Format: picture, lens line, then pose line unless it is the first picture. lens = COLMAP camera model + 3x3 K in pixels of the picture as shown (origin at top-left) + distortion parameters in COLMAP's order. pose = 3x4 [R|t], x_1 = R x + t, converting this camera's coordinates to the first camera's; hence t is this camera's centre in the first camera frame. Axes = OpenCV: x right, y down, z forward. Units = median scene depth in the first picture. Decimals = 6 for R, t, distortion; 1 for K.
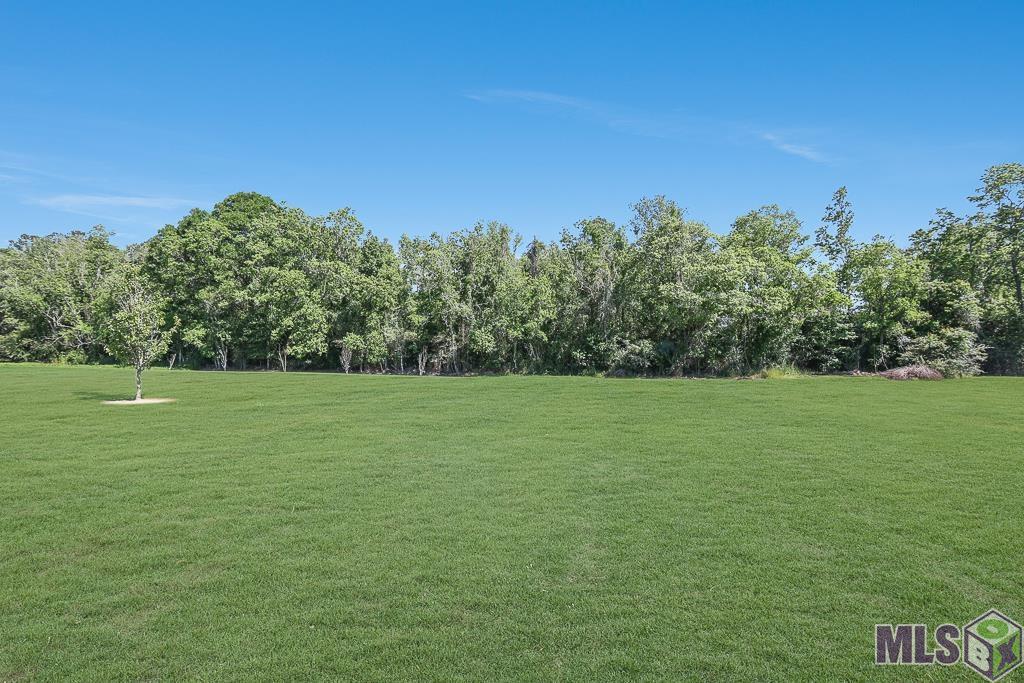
lens RADIAL K [[472.1, 0, 513.8], [0, 472.1, 338.4], [0, 0, 1]] dist [0.002096, 0.001049]
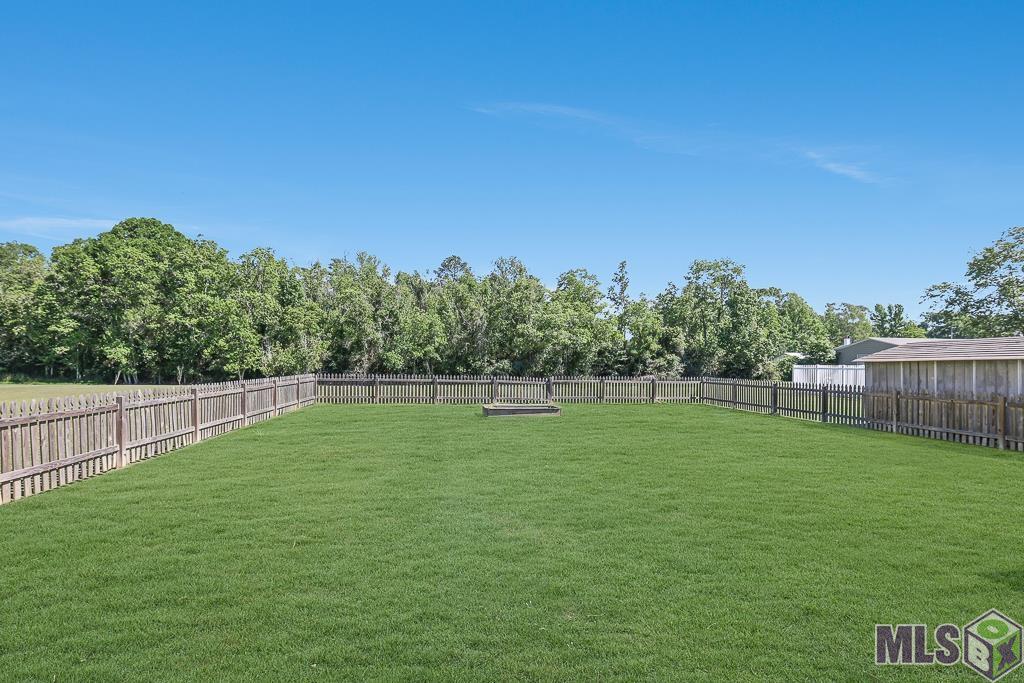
lens RADIAL K [[472.1, 0, 512.3], [0, 472.1, 344.8], [0, 0, 1]] dist [0.002096, 0.001049]
pose [[0.939989, 0.017417, 0.340760, -0.213123], [-0.008429, 0.999577, -0.027840, -0.002979], [-0.341101, 0.023297, 0.939738, -0.411787]]
